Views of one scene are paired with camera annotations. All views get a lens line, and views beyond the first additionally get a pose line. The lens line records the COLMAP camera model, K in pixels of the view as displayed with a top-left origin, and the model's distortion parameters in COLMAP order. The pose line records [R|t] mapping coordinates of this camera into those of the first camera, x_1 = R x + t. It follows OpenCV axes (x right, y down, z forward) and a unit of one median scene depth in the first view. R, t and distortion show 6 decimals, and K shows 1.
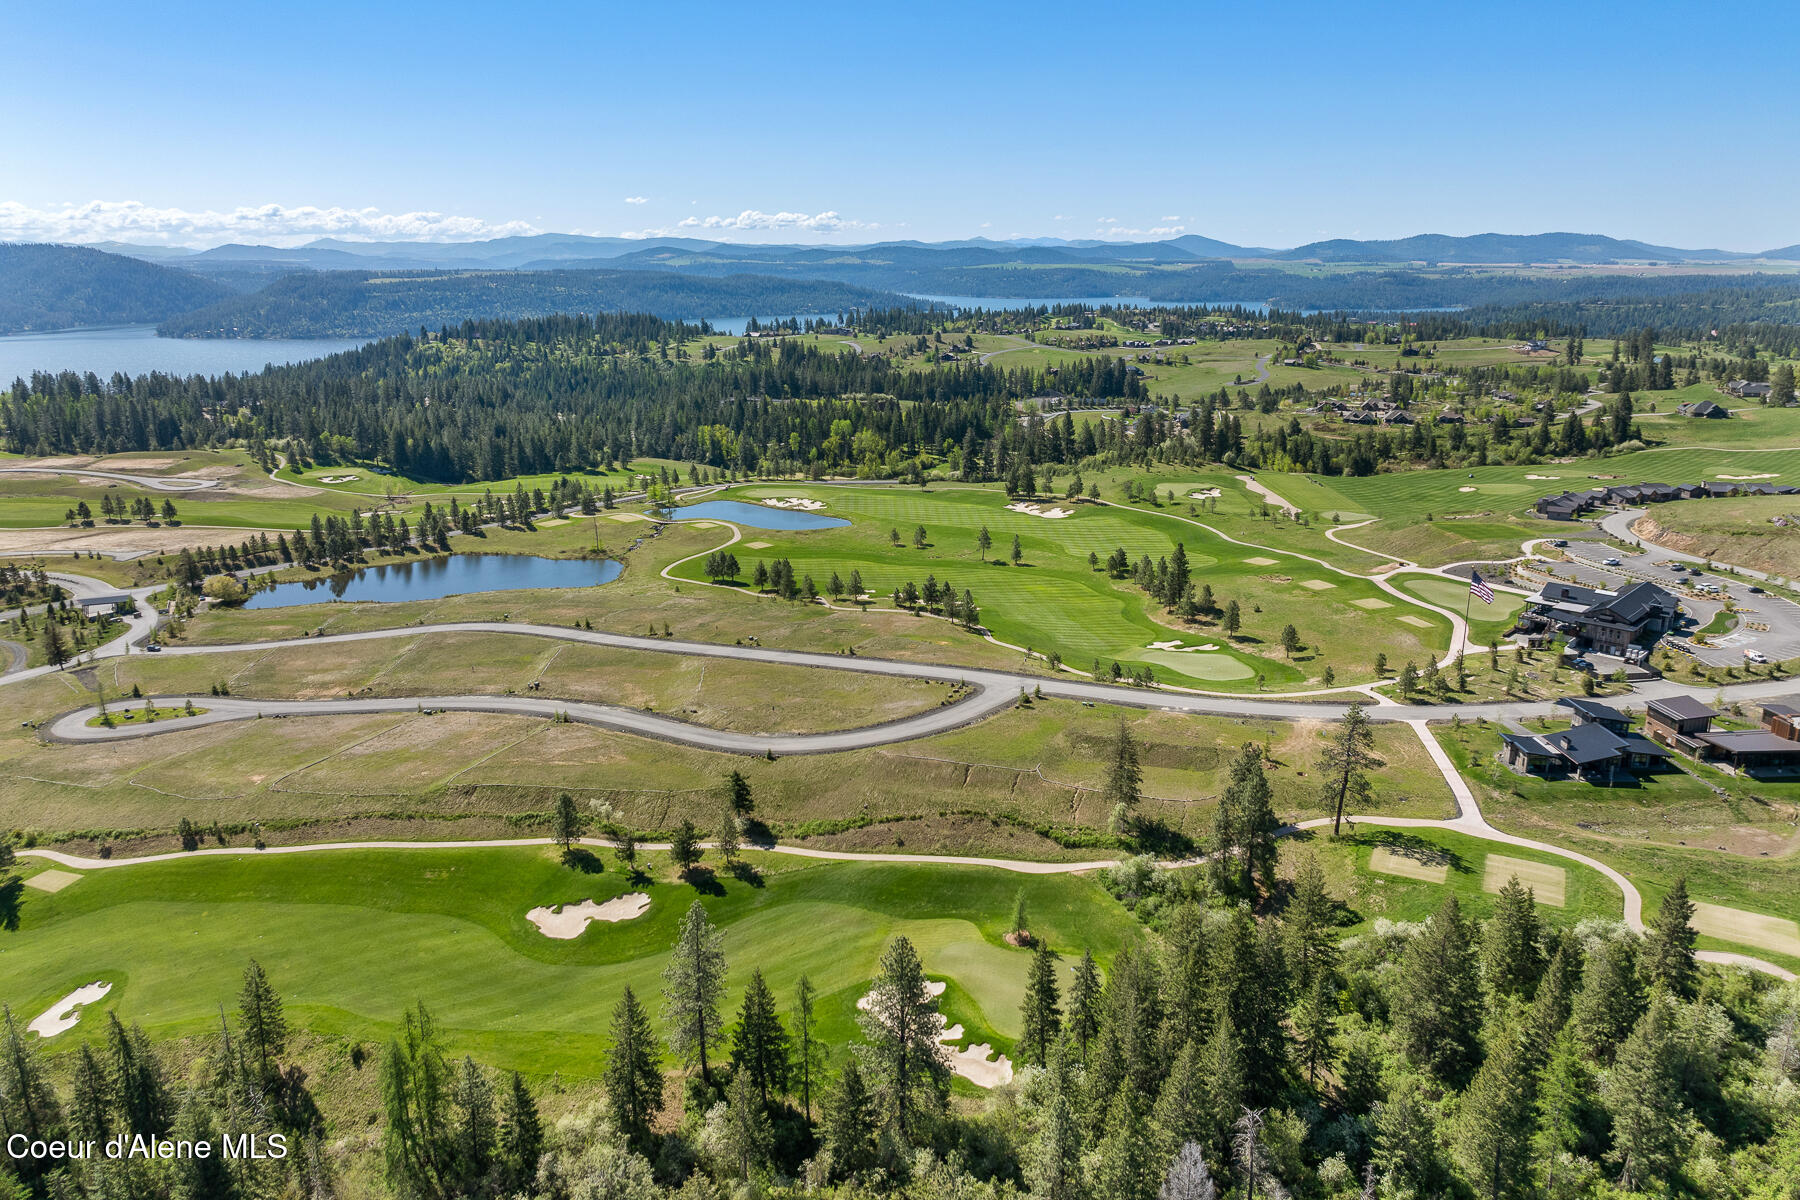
lens RADIAL K [[1272.0, 0, 905.8], [0, 1272.0, 598.3], [0, 0, 1]] dist [-0.029864, 0.014862]
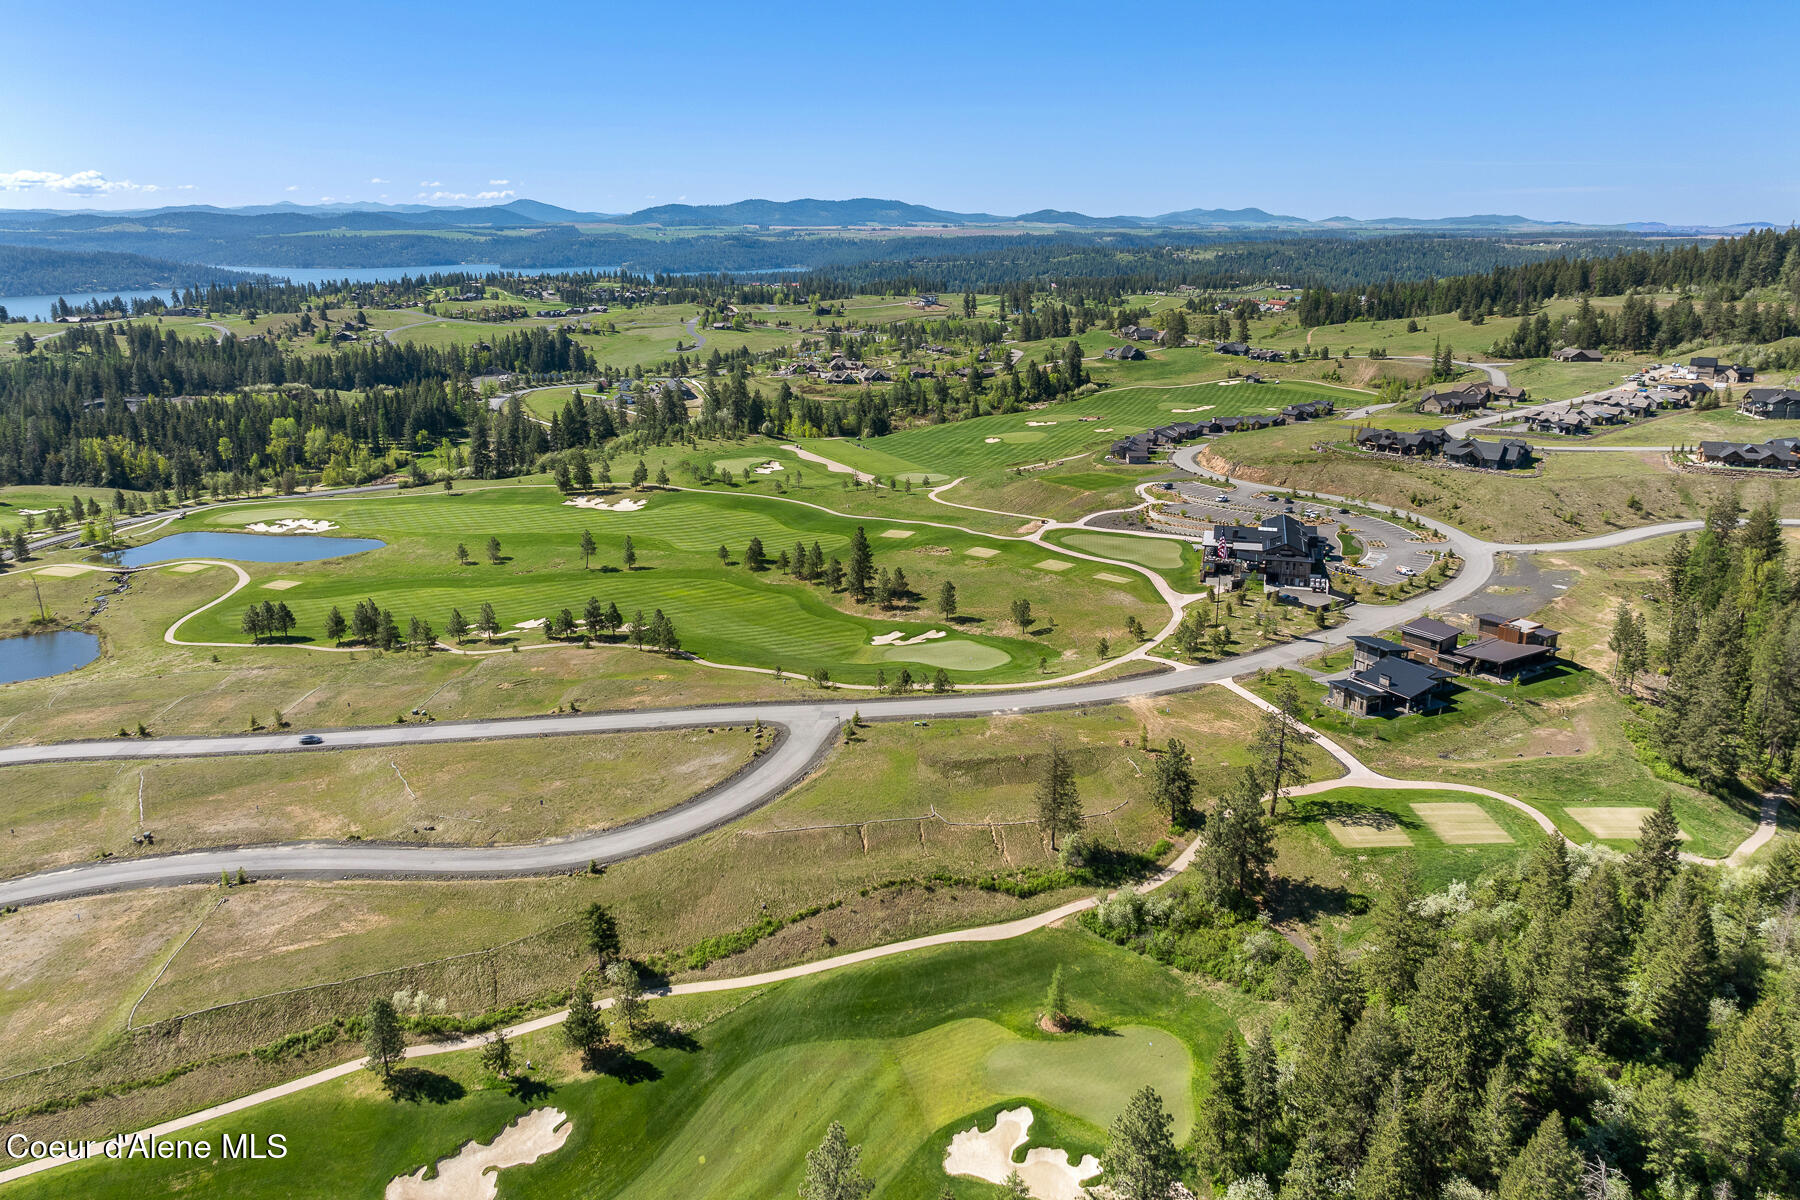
lens RADIAL K [[1272.0, 0, 916.7], [0, 1272.0, 560.6], [0, 0, 1]] dist [-0.029864, 0.014862]
pose [[0.872208, -0.125276, 0.472820, -0.144766], [0.126173, 0.991556, 0.029966, -0.030973], [-0.472581, 0.033520, 0.880649, 0.117337]]
